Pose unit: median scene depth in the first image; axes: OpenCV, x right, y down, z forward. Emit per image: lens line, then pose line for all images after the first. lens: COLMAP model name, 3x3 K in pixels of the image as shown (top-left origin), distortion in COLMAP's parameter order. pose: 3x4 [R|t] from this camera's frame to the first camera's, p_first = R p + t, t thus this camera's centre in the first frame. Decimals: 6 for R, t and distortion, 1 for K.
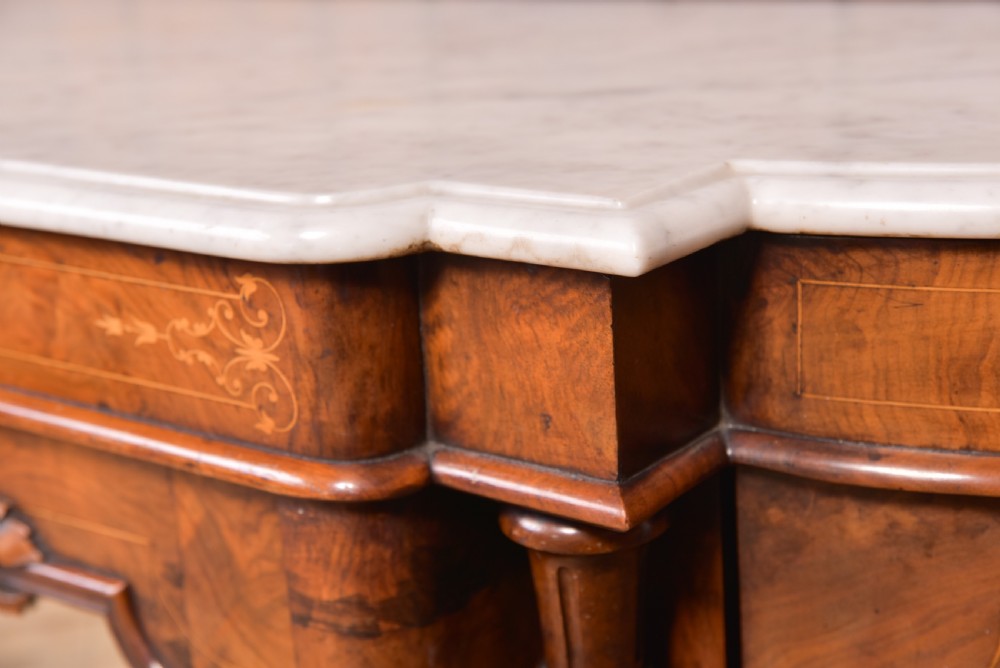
lens RADIAL K [[1711.2, 0, 500.0], [0, 1711.2, 334.0], [0, 0, 1]] dist [0.050224, 0.222722]
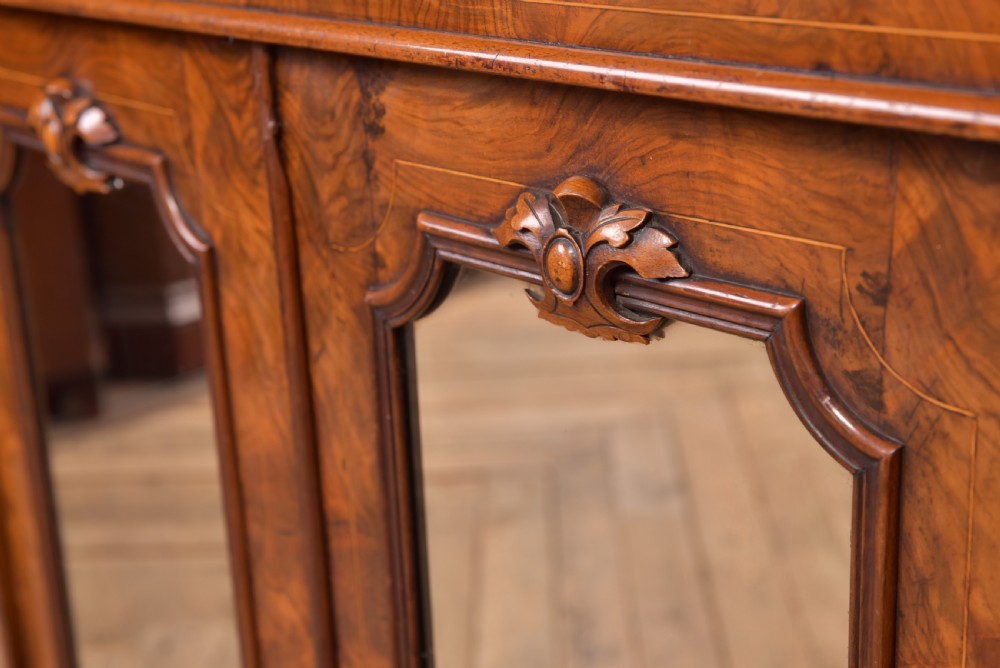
lens RADIAL K [[1561.4, 0, 500.0], [0, 1561.4, 334.0], [0, 0, 1]] dist [0.048301, 0.078880]
pose [[0.982452, 0.080108, -0.168434, -0.271934], [-0.075762, 0.996610, 0.032082, 0.172904], [0.170433, -0.018758, 0.985191, 0.258655]]
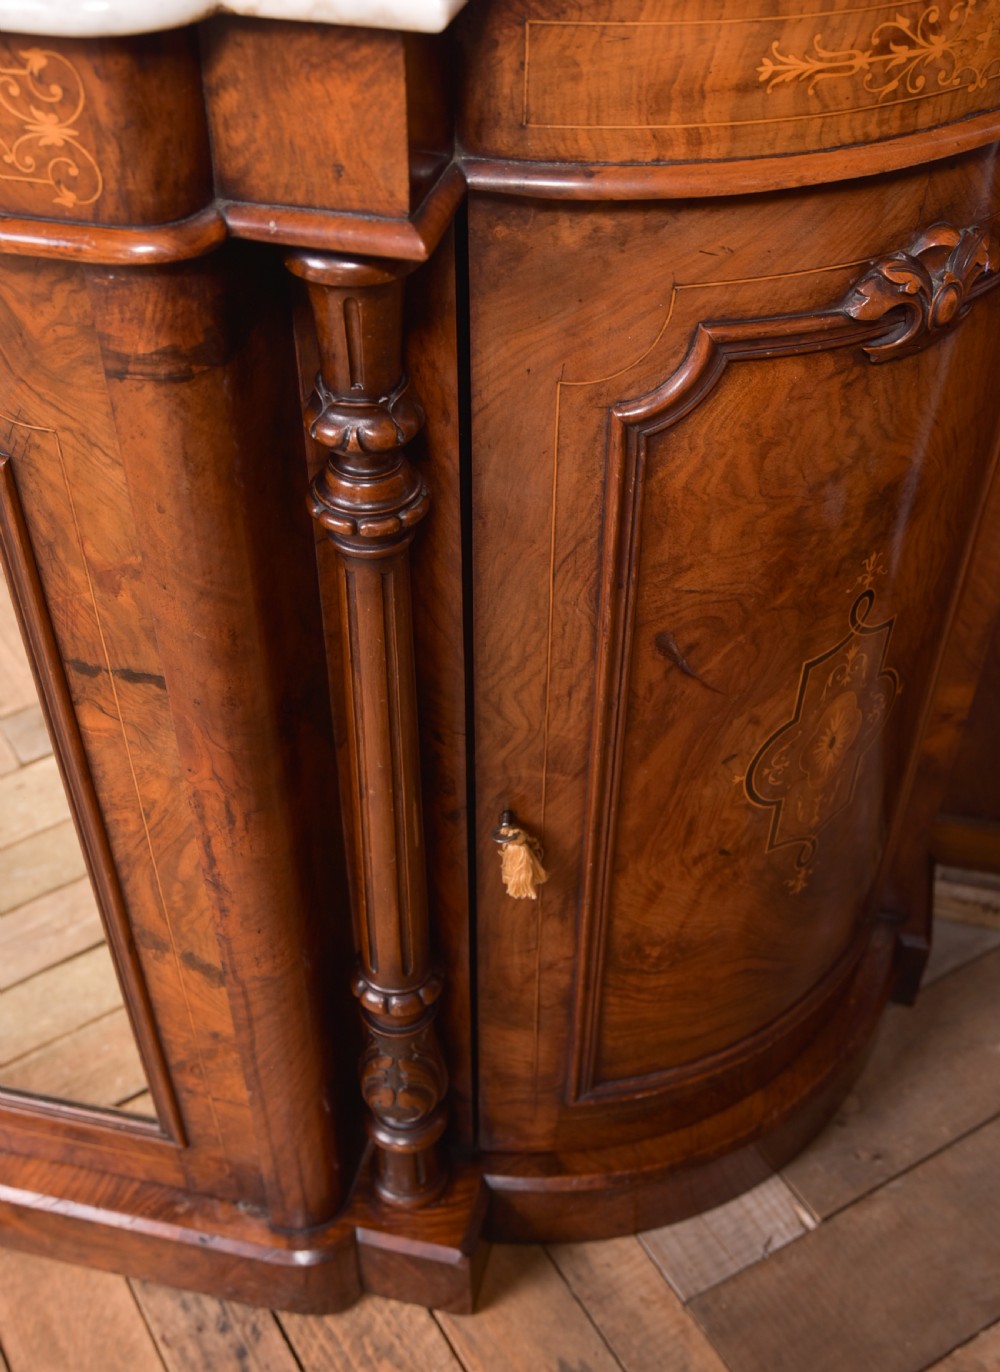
lens RADIAL K [[1520.3, 0, 506.8], [0, 1520.3, 741.9], [0, 0, 1]] dist [-0.028427, 0.054038]
pose [[0.909930, -0.229705, 0.345344, -0.297389], [0.058634, 0.895513, 0.441157, -0.046112], [-0.410596, -0.381173, 0.828323, -0.036723]]
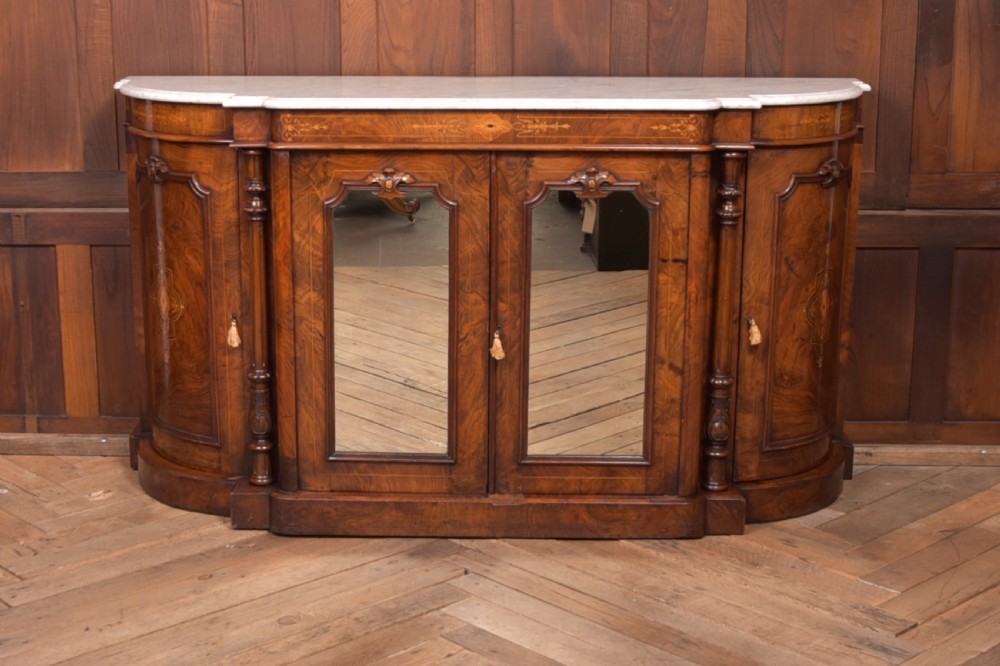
lens RADIAL K [[1711.2, 0, 500.0], [0, 1711.2, 333.0], [0, 0, 1]] dist [0.050224, 0.222722]
pose [[0.784917, -0.078674, 0.614585, -4.361362], [0.125042, 0.991610, -0.032759, 0.826540], [-0.606852, 0.102562, 0.788170, -3.192627]]
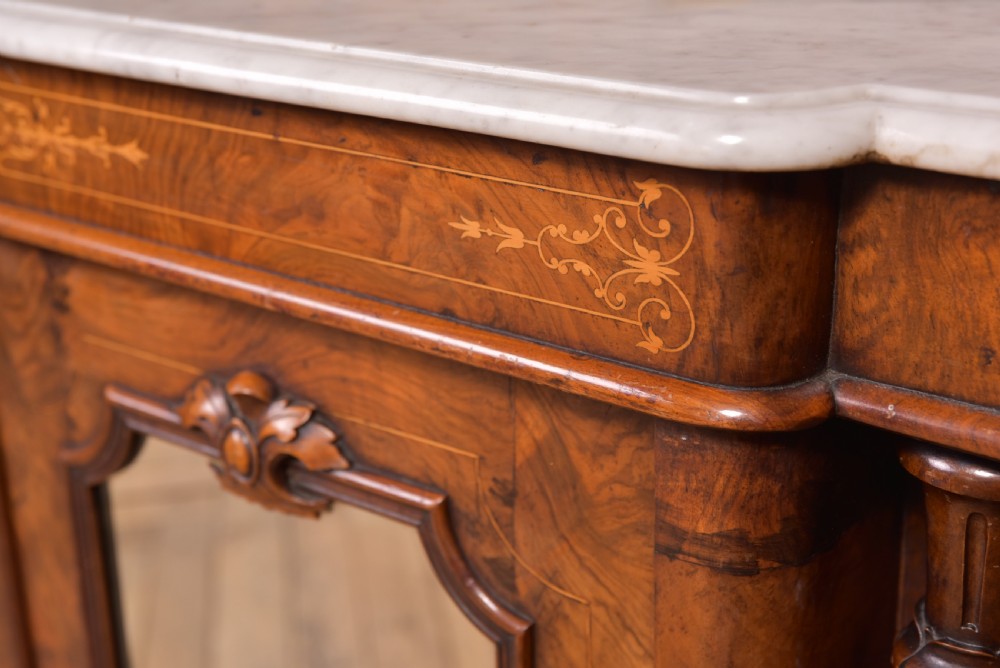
lens RADIAL K [[1561.4, 0, 500.0], [0, 1561.4, 334.0], [0, 0, 1]] dist [0.048301, 0.078880]
pose [[0.998969, 0.044595, -0.008555, -0.214993], [-0.043983, 0.997119, 0.061806, -0.000681], [0.011287, -0.061366, 0.998051, 0.160008]]
